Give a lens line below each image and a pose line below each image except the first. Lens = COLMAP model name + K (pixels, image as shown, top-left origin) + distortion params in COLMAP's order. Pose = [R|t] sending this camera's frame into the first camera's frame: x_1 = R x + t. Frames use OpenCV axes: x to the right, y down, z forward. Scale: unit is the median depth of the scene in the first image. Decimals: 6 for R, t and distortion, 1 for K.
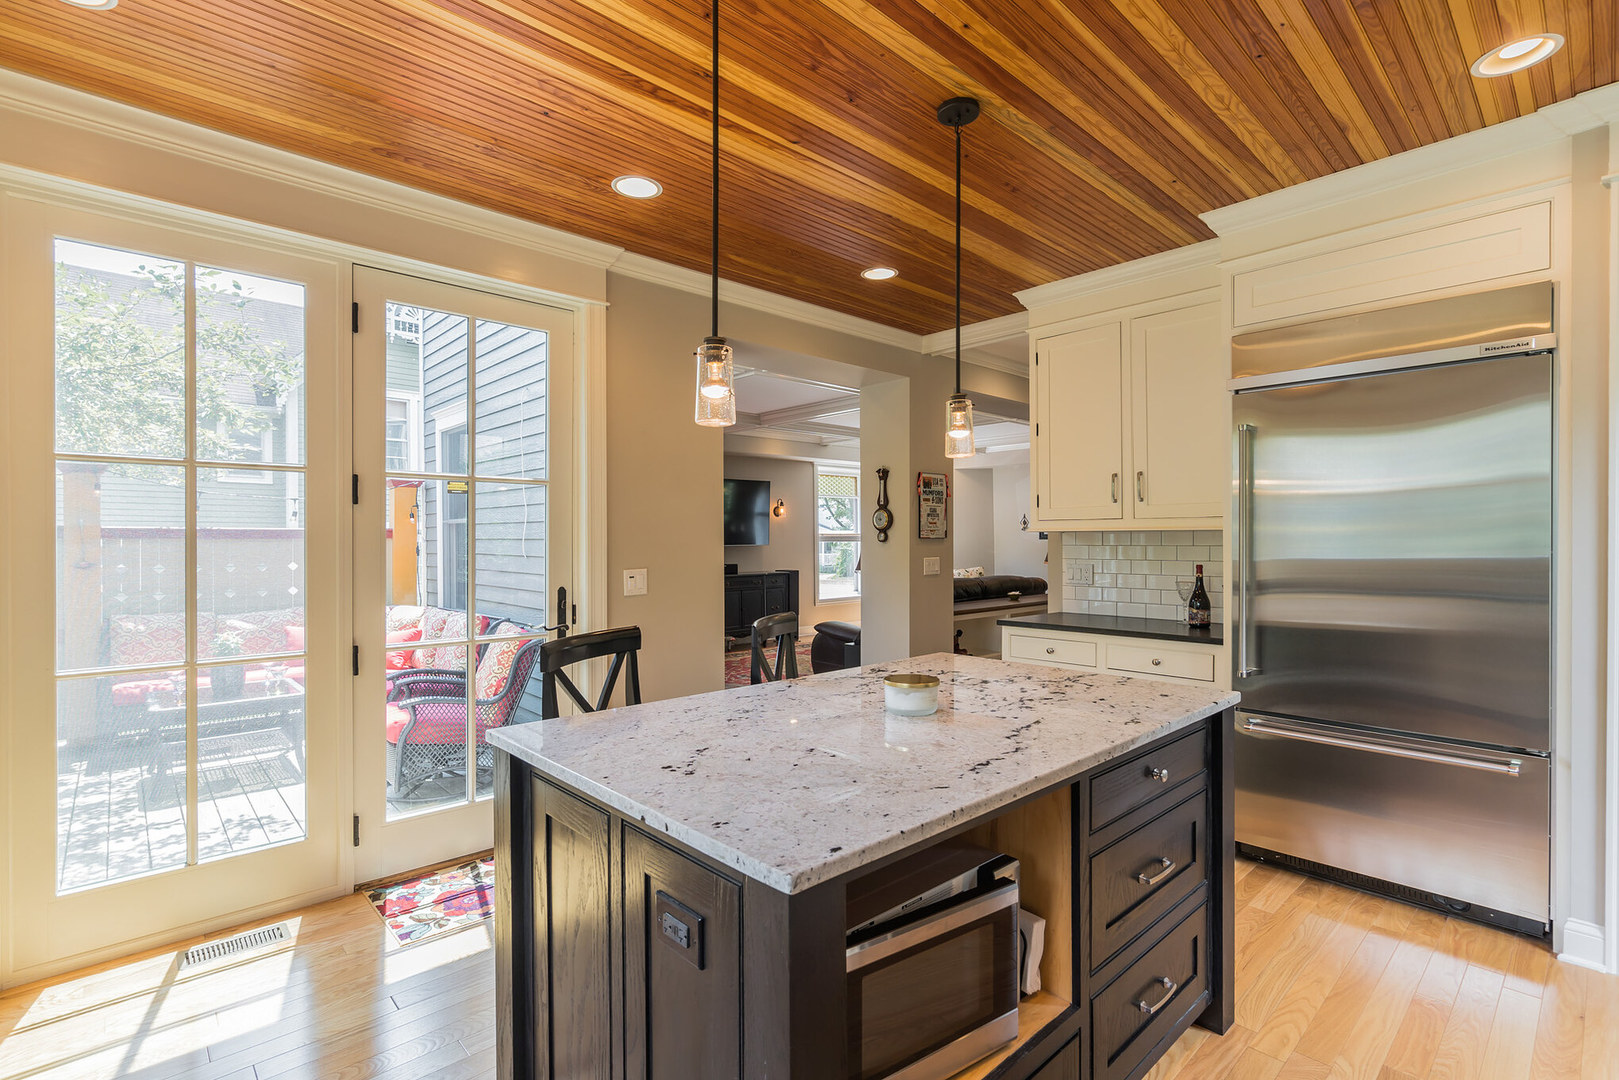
lens RADIAL K [[730.9, 0, 786.0], [0, 730.9, 553.5], [0, 0, 1]] dist [-0.031795, -0.000154]
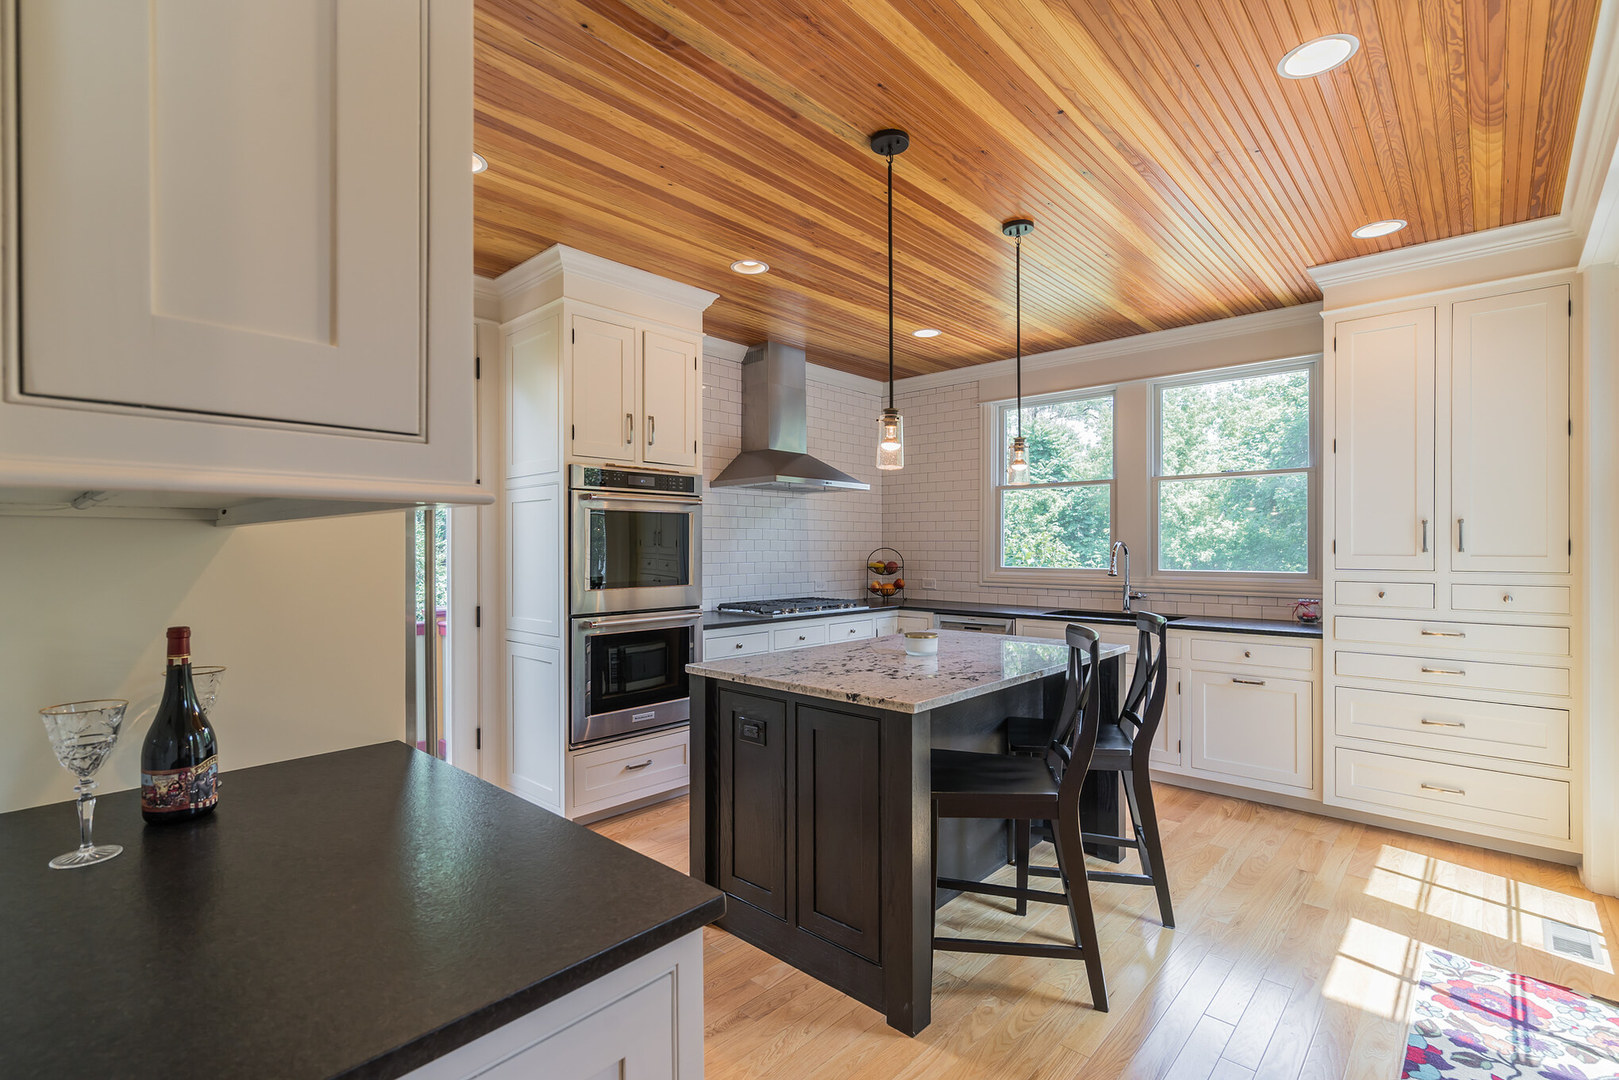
lens RADIAL K [[746.8, 0, 812.8], [0, 746.8, 550.3], [0, 0, 1]] dist [-0.002233, -0.000531]
pose [[-0.993696, 0.001178, -0.112105, 0.403640], [-0.001404, 0.999736, 0.022954, -0.034293], [0.112103, 0.022966, -0.993431, 1.777545]]
